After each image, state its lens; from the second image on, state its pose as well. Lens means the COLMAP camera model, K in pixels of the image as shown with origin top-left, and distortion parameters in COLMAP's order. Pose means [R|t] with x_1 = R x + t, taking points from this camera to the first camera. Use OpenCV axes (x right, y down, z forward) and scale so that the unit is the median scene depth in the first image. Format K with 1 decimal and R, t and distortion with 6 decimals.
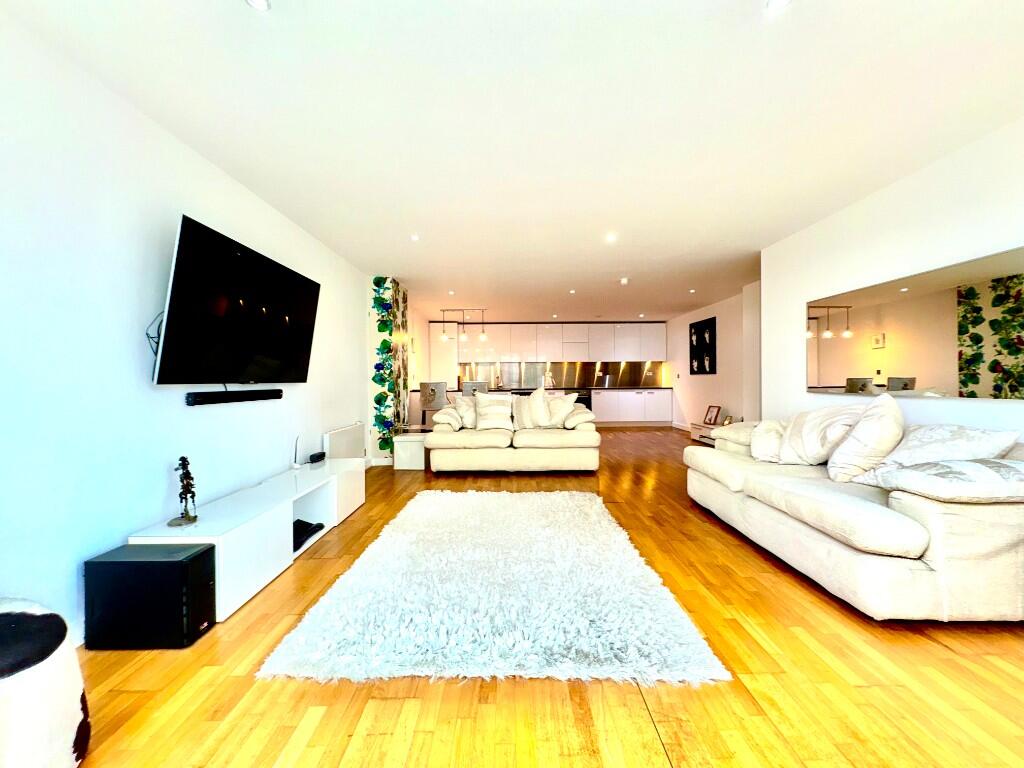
lens RADIAL K [[411.4, 0, 507.1], [0, 411.4, 383.4], [0, 0, 1]] dist [-0.001507, -0.000233]
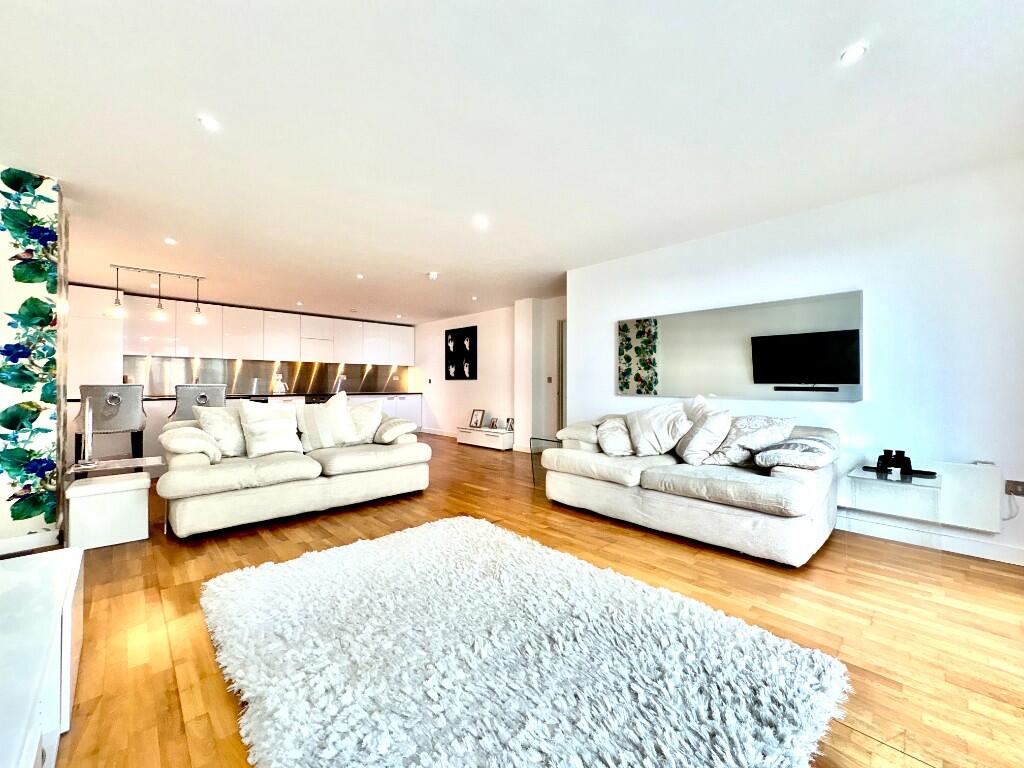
lens RADIAL K [[413.9, 0, 512.0], [0, 413.9, 384.0], [0, 0, 1]] dist [0.001485, -0.000070]
pose [[0.721215, 0.010336, 0.692634, -0.225759], [-0.001002, 0.999903, -0.013877, 0.004917], [-0.692710, 0.009314, 0.721156, 0.228993]]
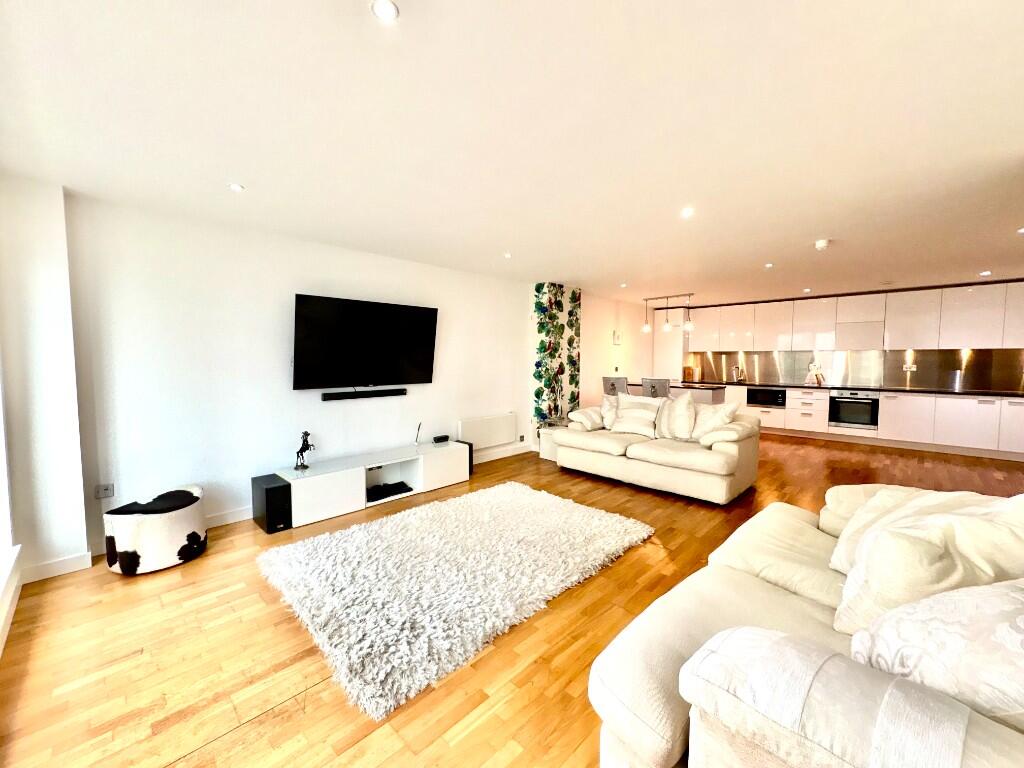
lens RADIAL K [[405.3, 0, 506.2], [0, 405.3, 387.1], [0, 0, 1]] dist [0.000149, 0.000150]
pose [[0.711511, 0.058588, -0.700228, 0.405266], [-0.011499, 0.997355, 0.071765, -0.057261], [0.702581, -0.043009, 0.710303, 0.149705]]
